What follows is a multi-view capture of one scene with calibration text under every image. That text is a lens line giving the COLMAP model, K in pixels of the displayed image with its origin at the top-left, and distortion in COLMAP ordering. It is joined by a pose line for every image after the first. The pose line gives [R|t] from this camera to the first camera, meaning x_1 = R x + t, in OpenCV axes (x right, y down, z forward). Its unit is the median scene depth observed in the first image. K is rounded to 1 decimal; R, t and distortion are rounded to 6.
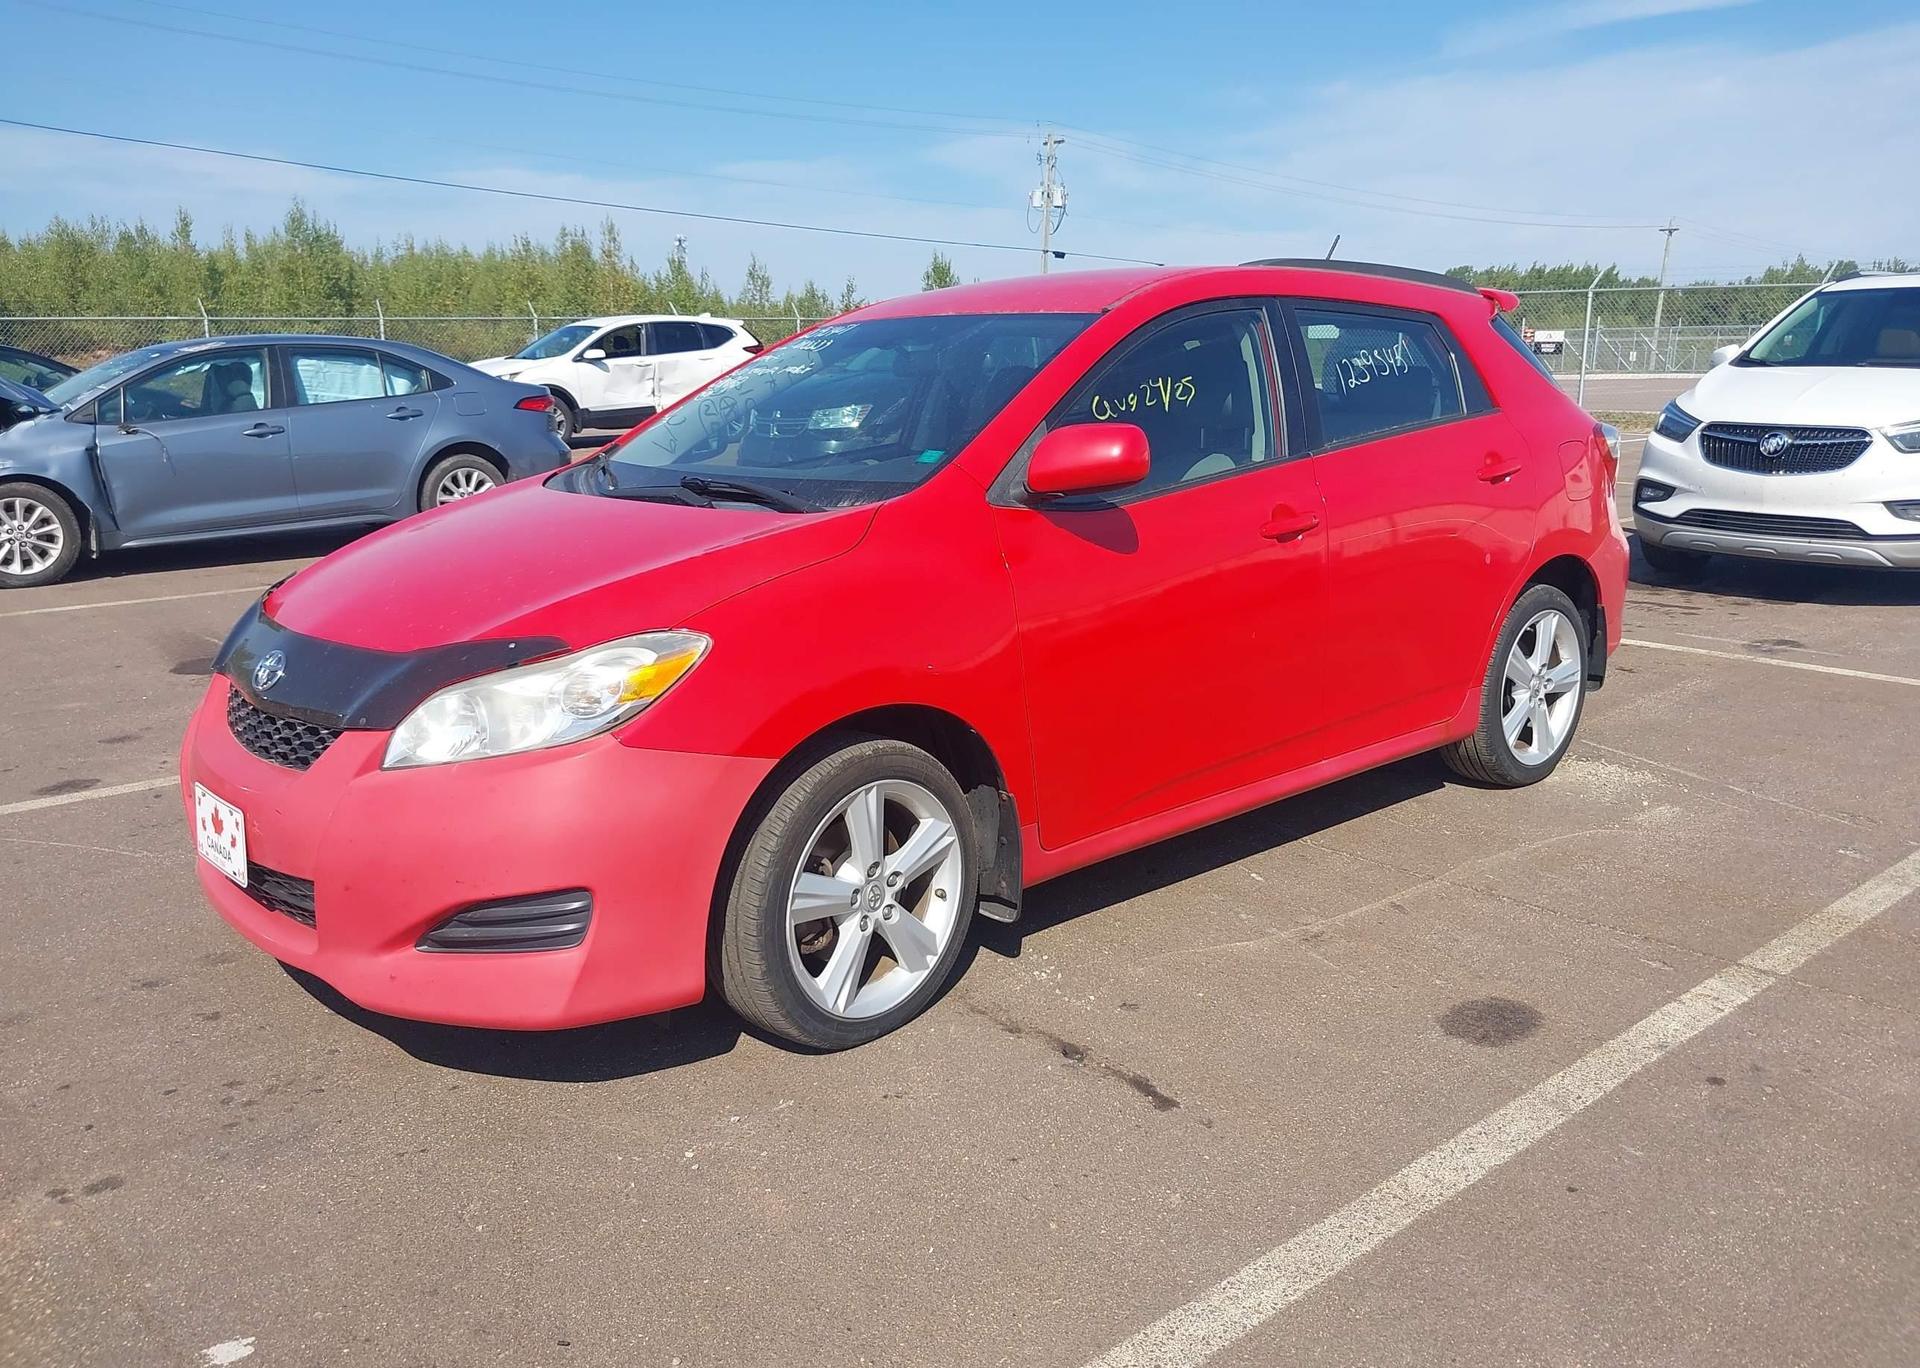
lens RADIAL K [[1509.9, 0, 930.0], [0, 1509.9, 686.8], [0, 0, 1]] dist [0.025753, -0.002390]
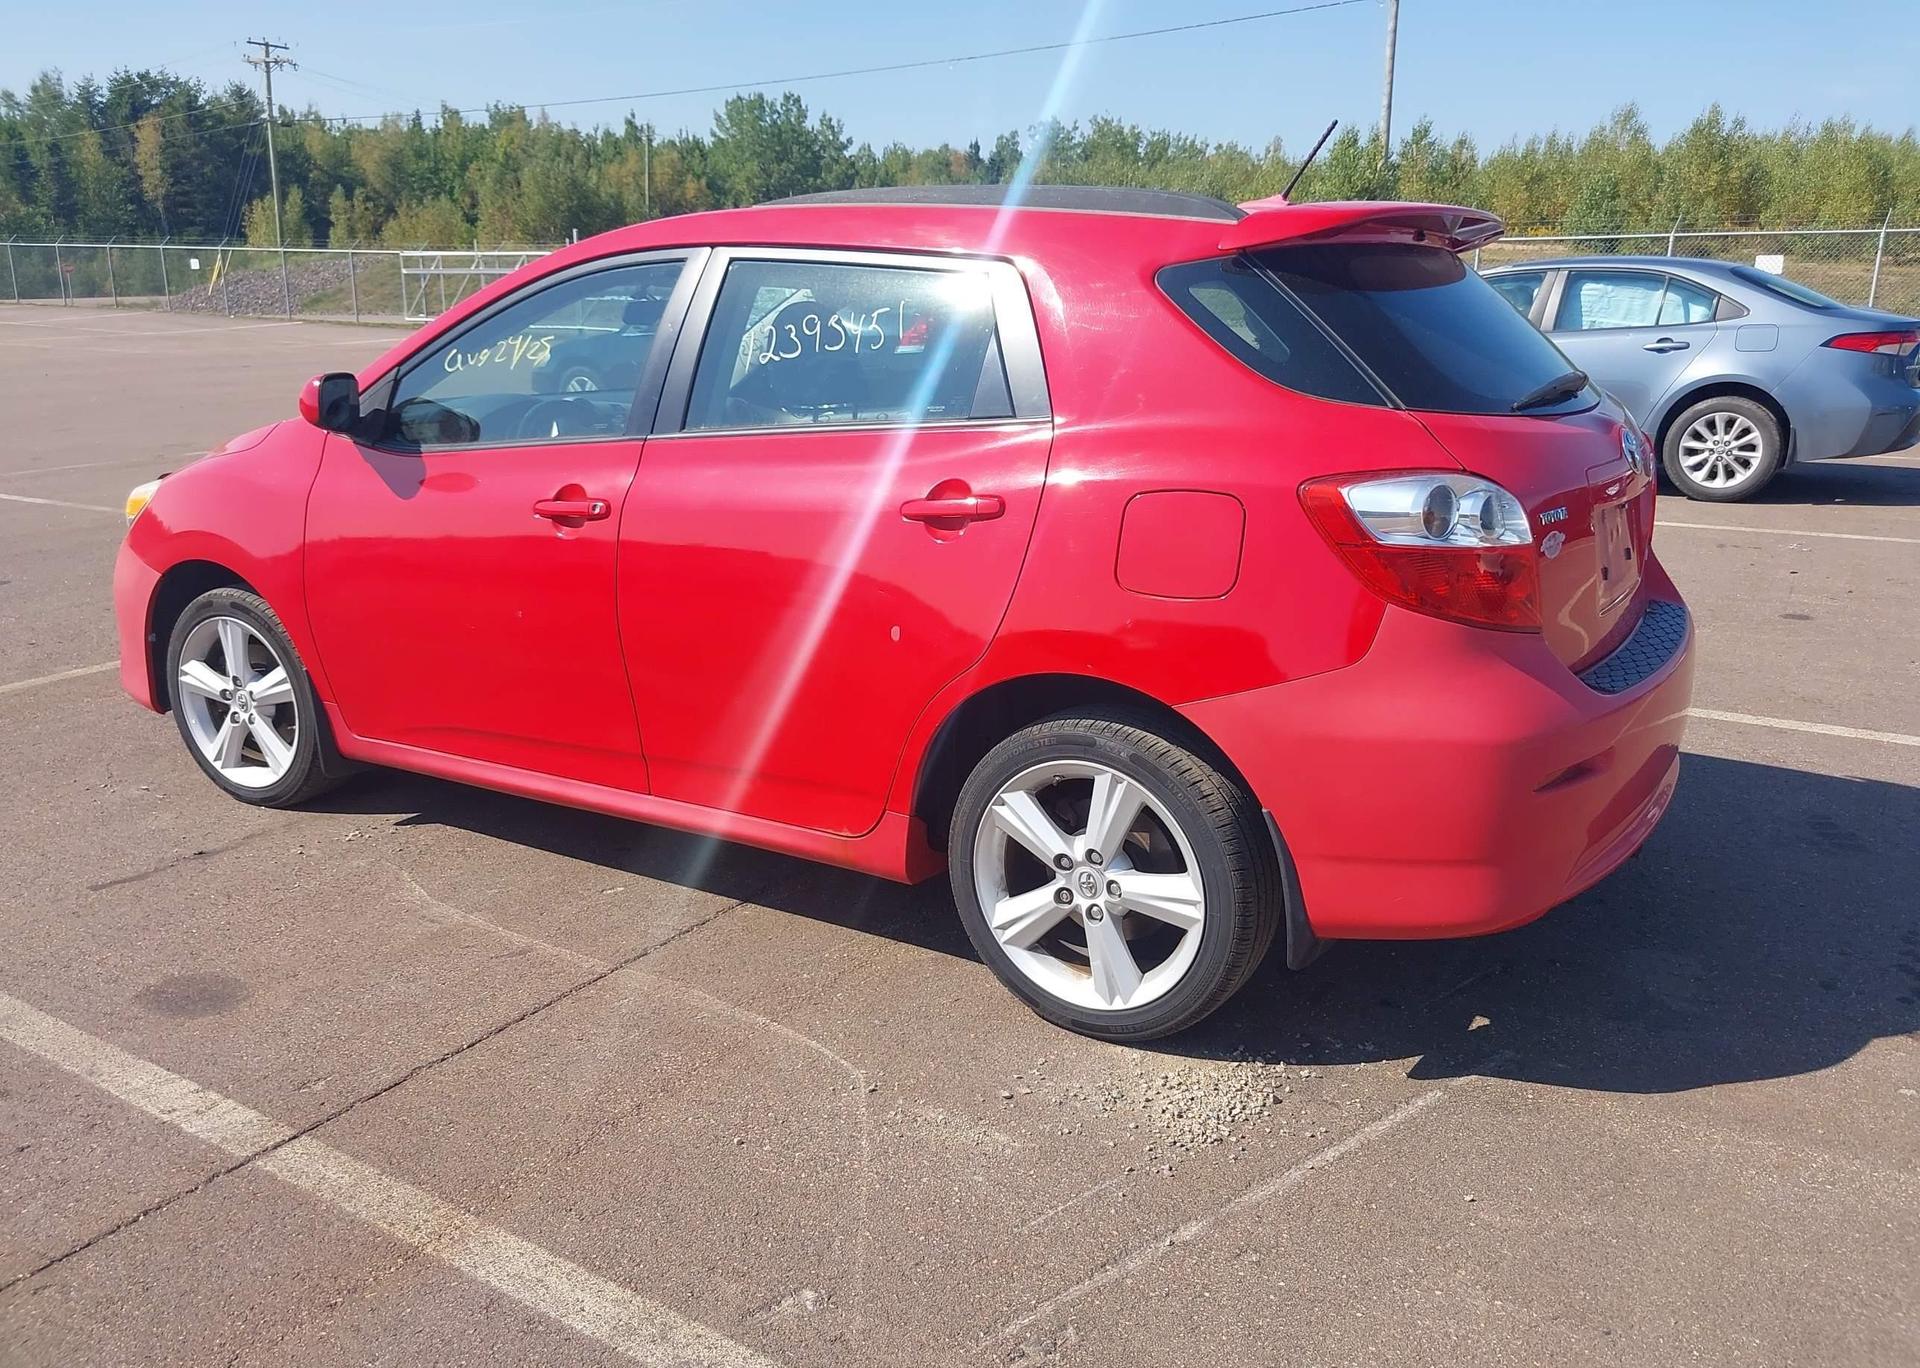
lens RADIAL K [[1497.7, 0, 921.0], [0, 1497.7, 687.3], [0, 0, 1]] dist [0.027535, -0.034055]
pose [[0.278657, 0.258486, -0.924951, 0.463703], [-0.201988, 0.957331, 0.206683, -0.093538], [0.938909, 0.129236, 0.318978, 0.376181]]
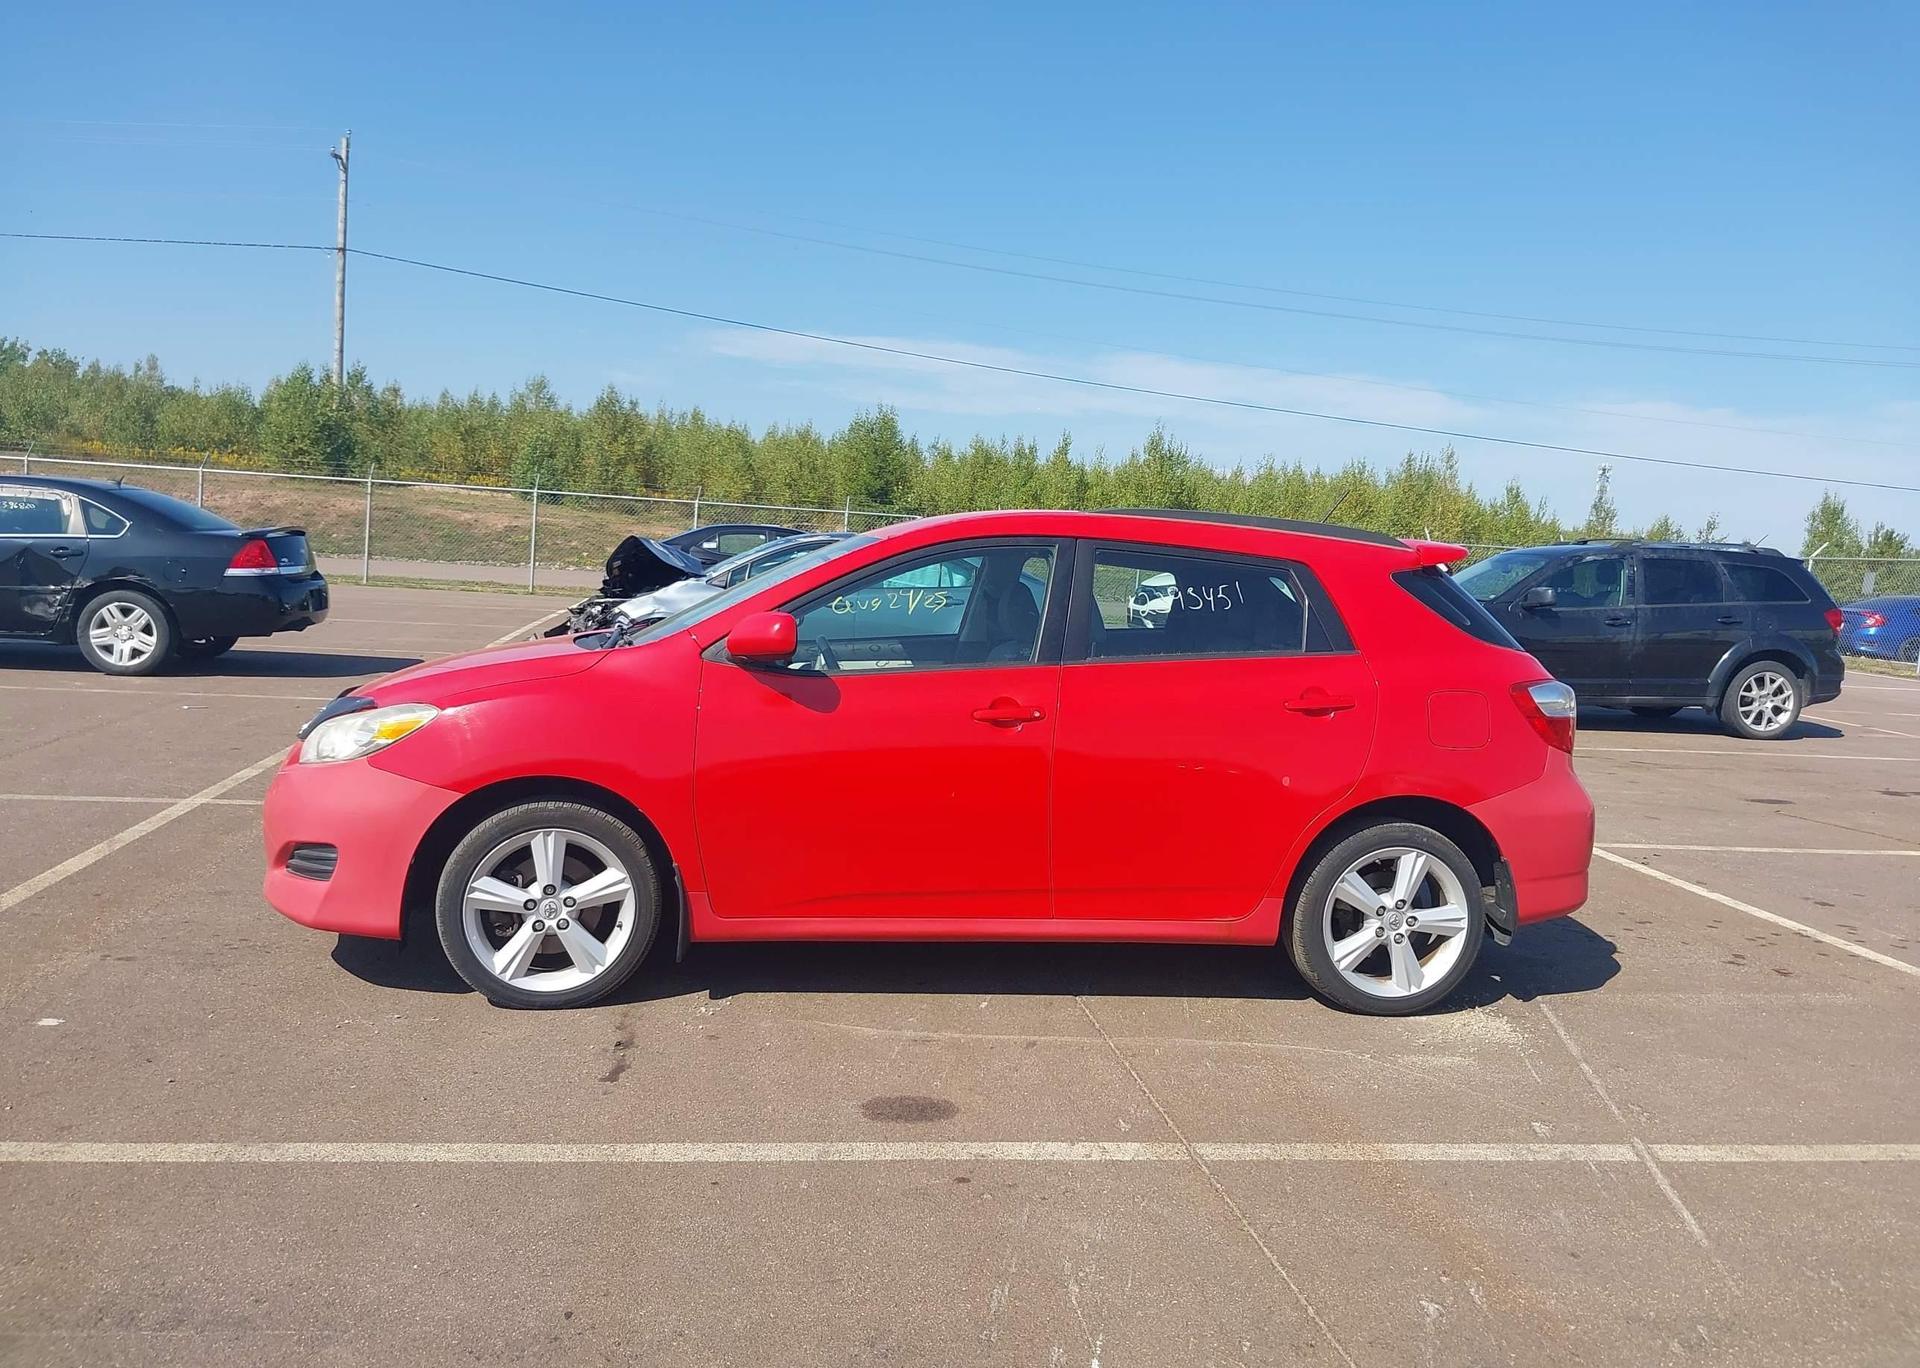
lens RADIAL K [[1497.7, 0, 921.0], [0, 1497.7, 687.3], [0, 0, 1]] dist [0.027535, -0.034055]
pose [[0.835209, 0.112459, -0.538310, 0.337589], [-0.185283, 0.979181, -0.082911, -0.005755], [0.517780, 0.168988, 0.838658, -0.024877]]
